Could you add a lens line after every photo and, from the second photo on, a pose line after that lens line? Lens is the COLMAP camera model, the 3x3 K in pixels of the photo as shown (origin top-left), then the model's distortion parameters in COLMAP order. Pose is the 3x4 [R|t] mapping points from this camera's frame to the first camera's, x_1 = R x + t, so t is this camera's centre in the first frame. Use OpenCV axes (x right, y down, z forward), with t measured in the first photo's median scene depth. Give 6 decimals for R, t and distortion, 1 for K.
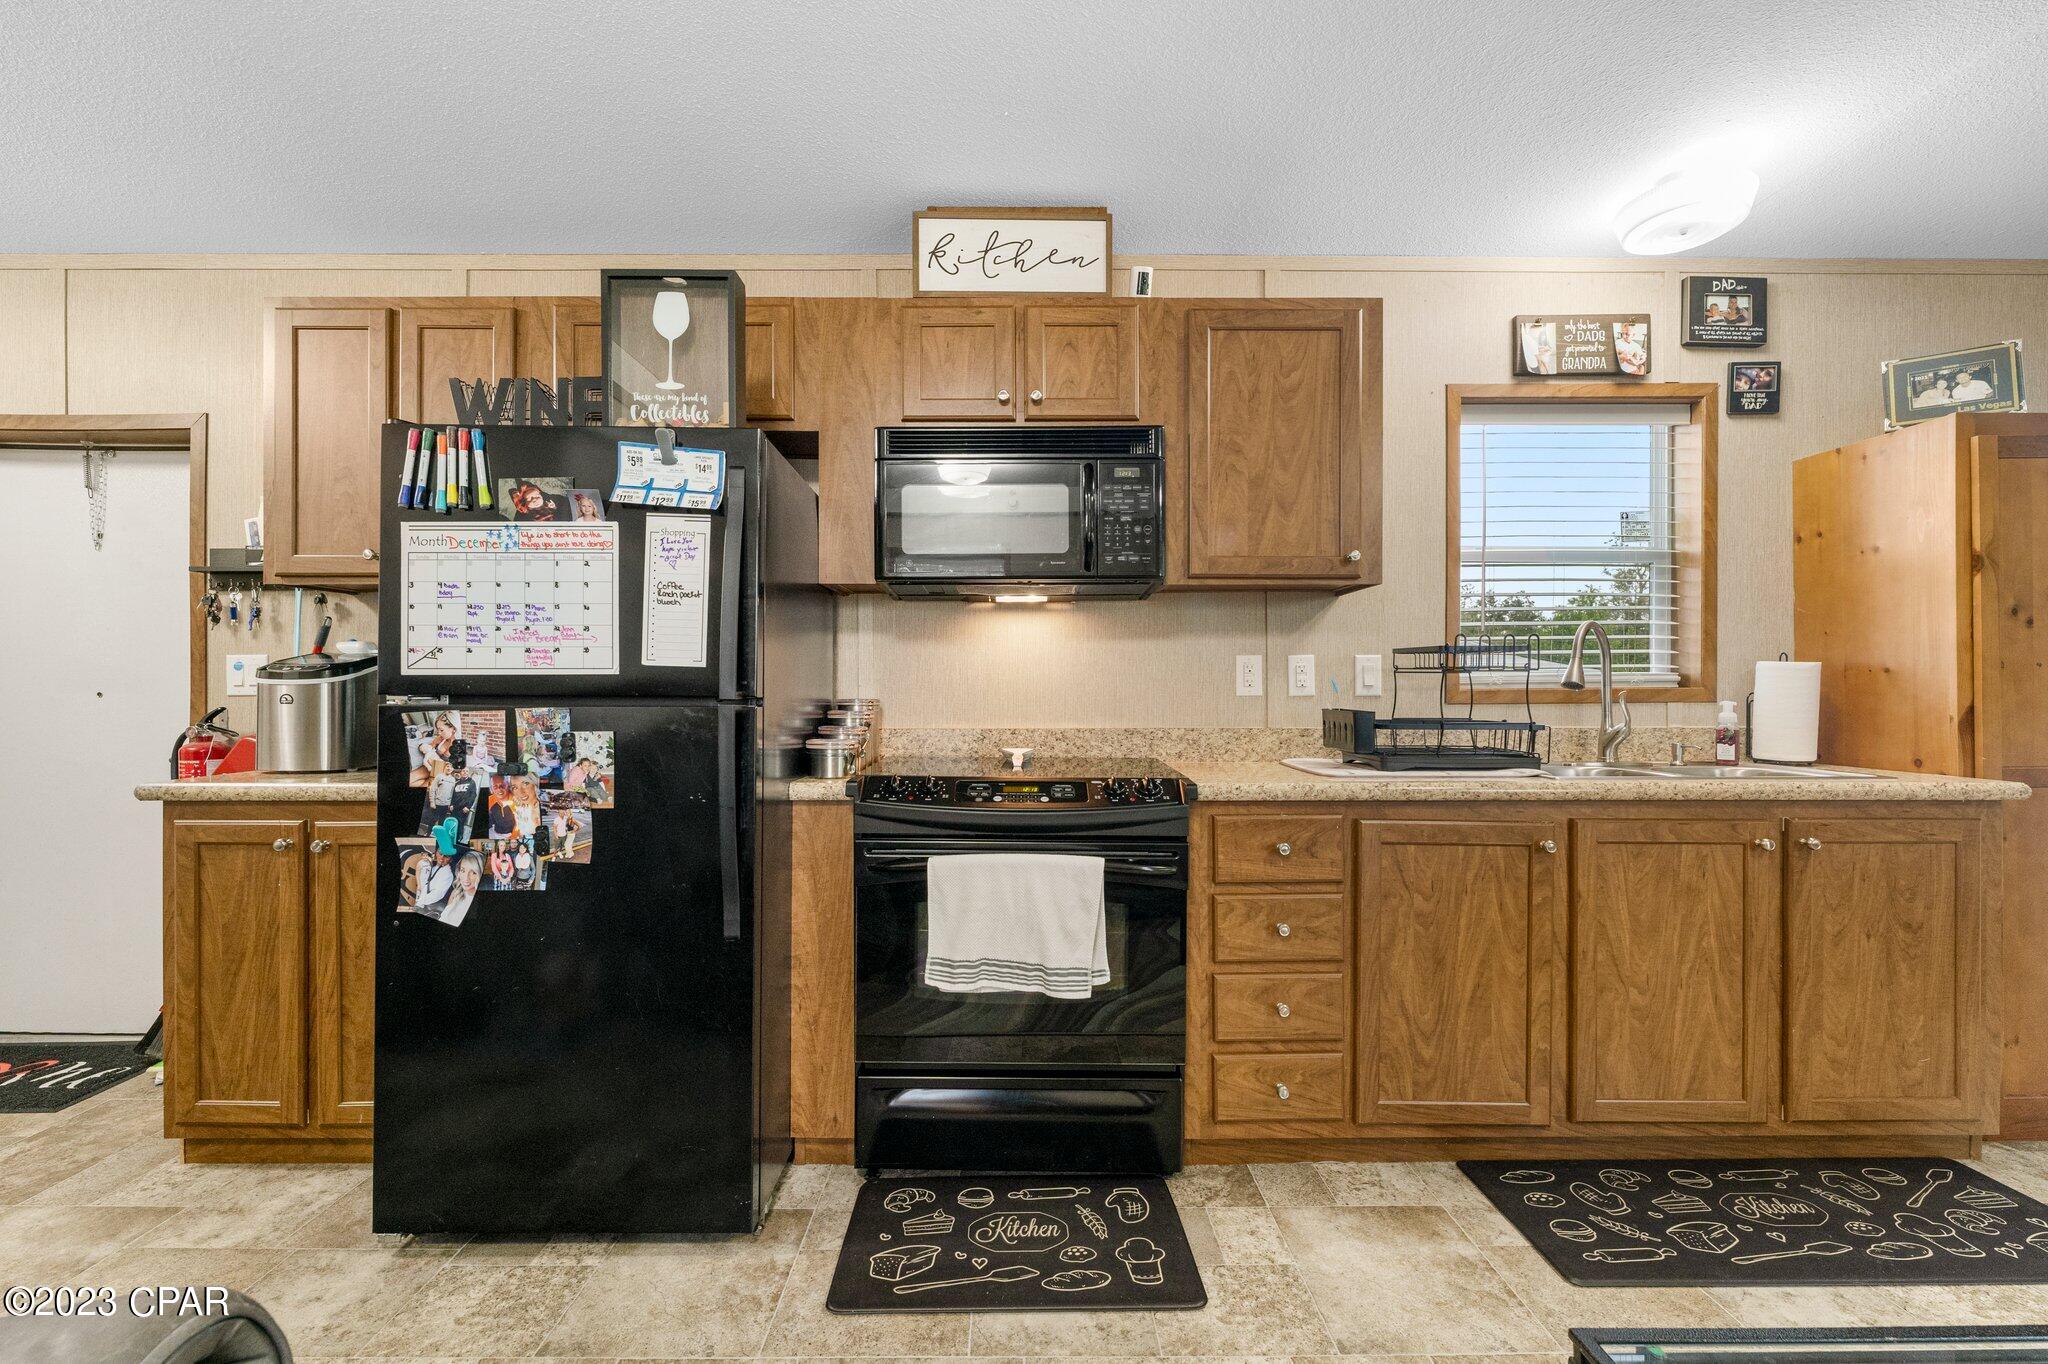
lens RADIAL K [[867.5, 0, 1019.3], [0, 867.5, 688.3], [0, 0, 1]] dist [-0.003601, 0.000100]
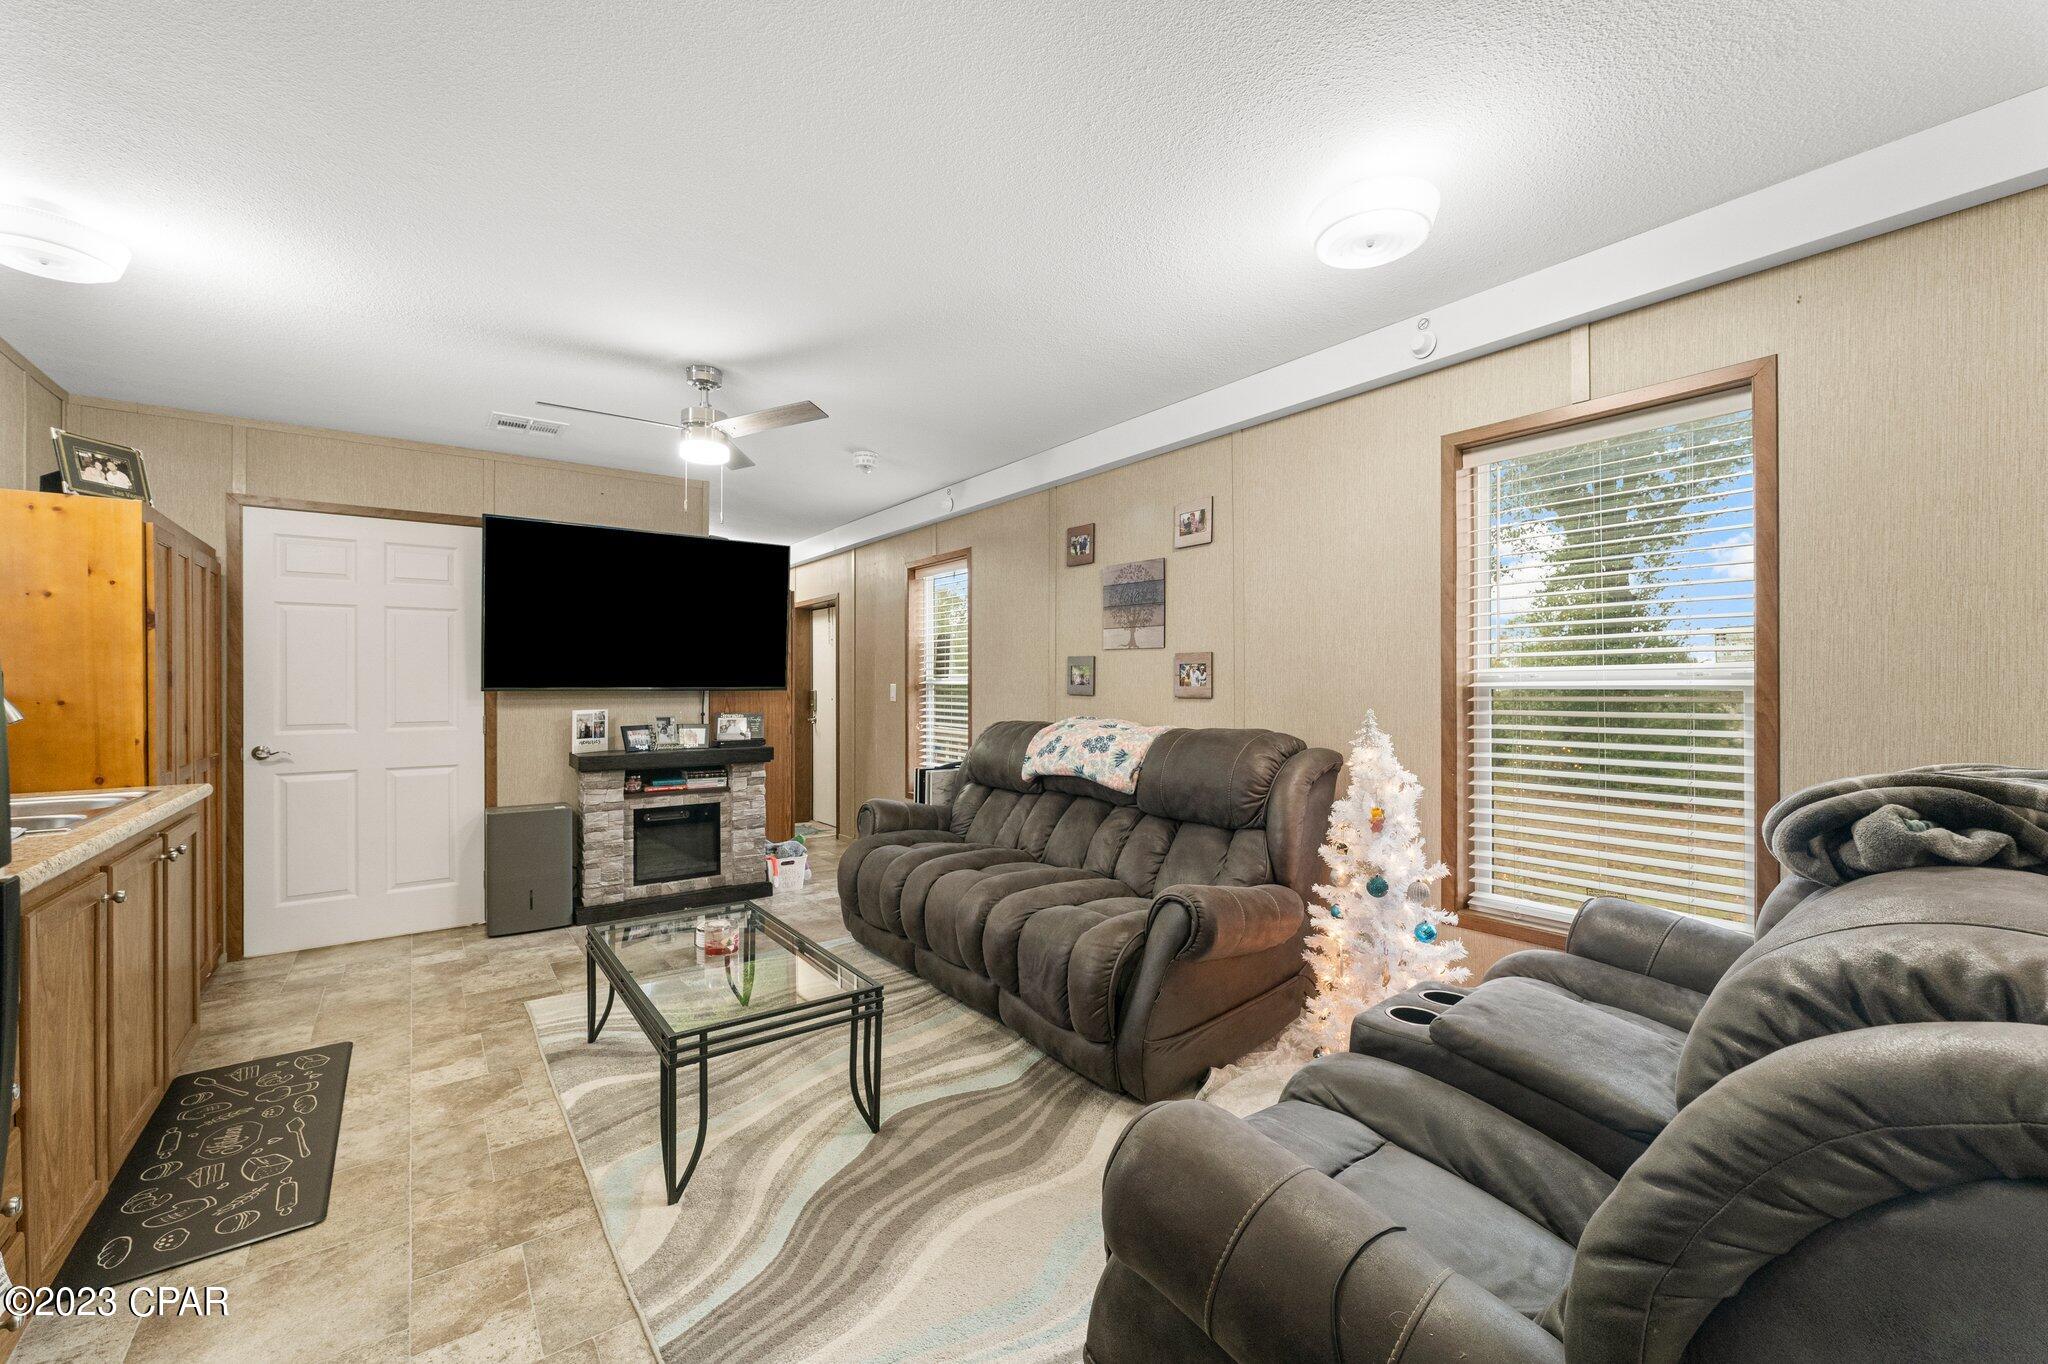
lens RADIAL K [[828.9, 0, 1016.6], [0, 828.9, 681.7], [0, 0, 1]] dist [0.001991, 0.000145]
pose [[-0.586155, 0.002476, 0.810195, -0.708514], [0.000734, 0.999997, -0.002526, -0.051885], [-0.810199, -0.000886, -0.586155, 0.722847]]
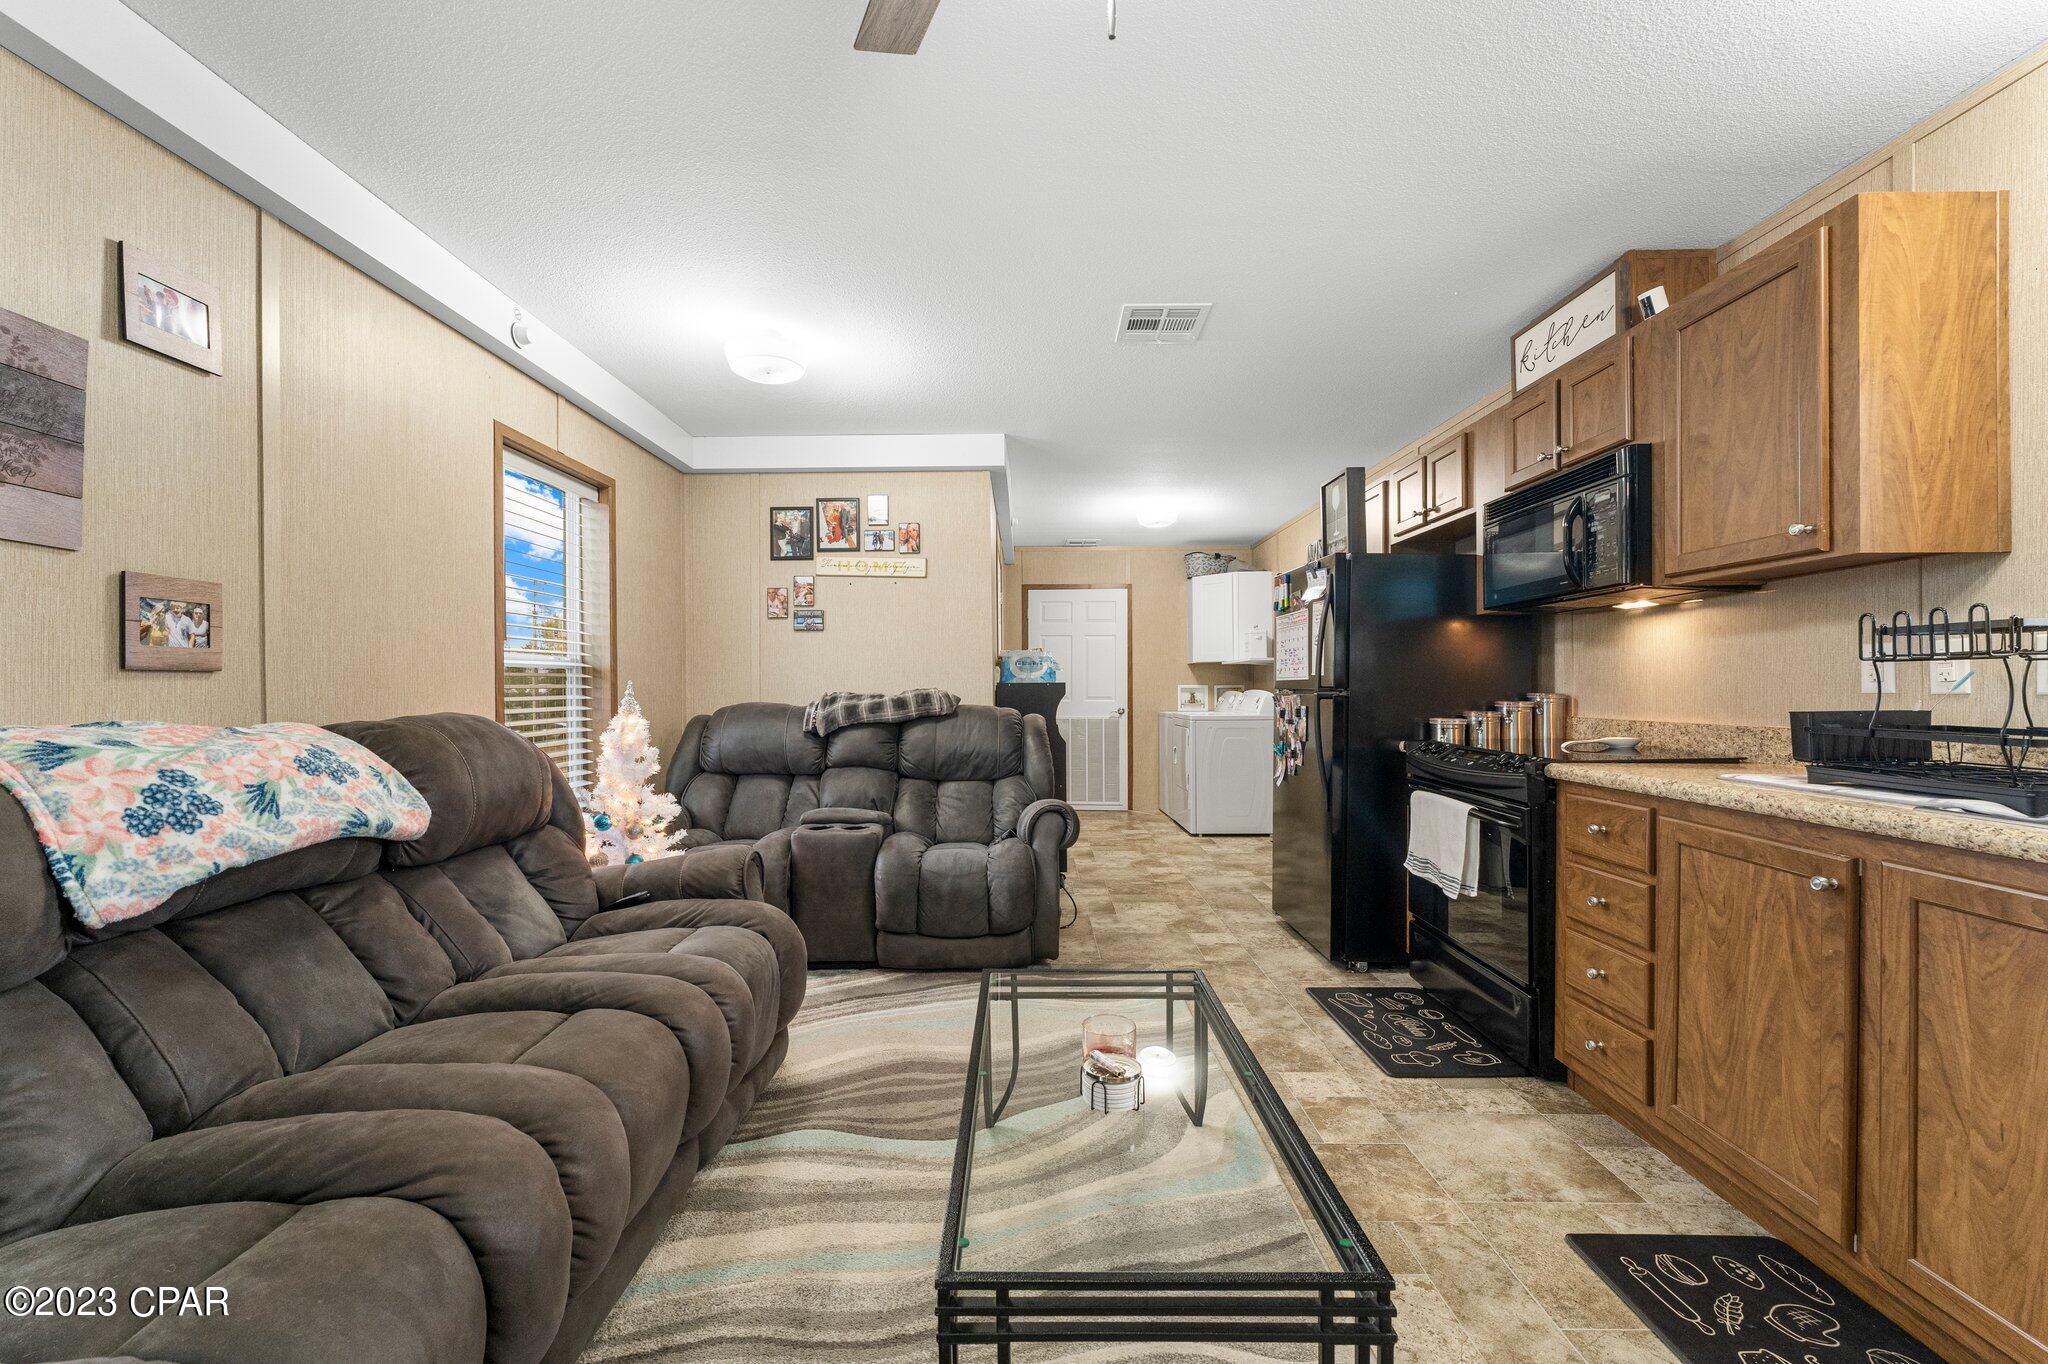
lens RADIAL K [[826.7, 0, 1020.2], [0, 826.7, 688.2], [0, 0, 1]] dist [0.001659, -0.000072]
pose [[-0.013835, 0.001136, -0.999904, 1.358125], [0.003989, 0.999991, 0.001081, 0.000207], [0.999896, -0.003973, -0.013839, 0.272436]]
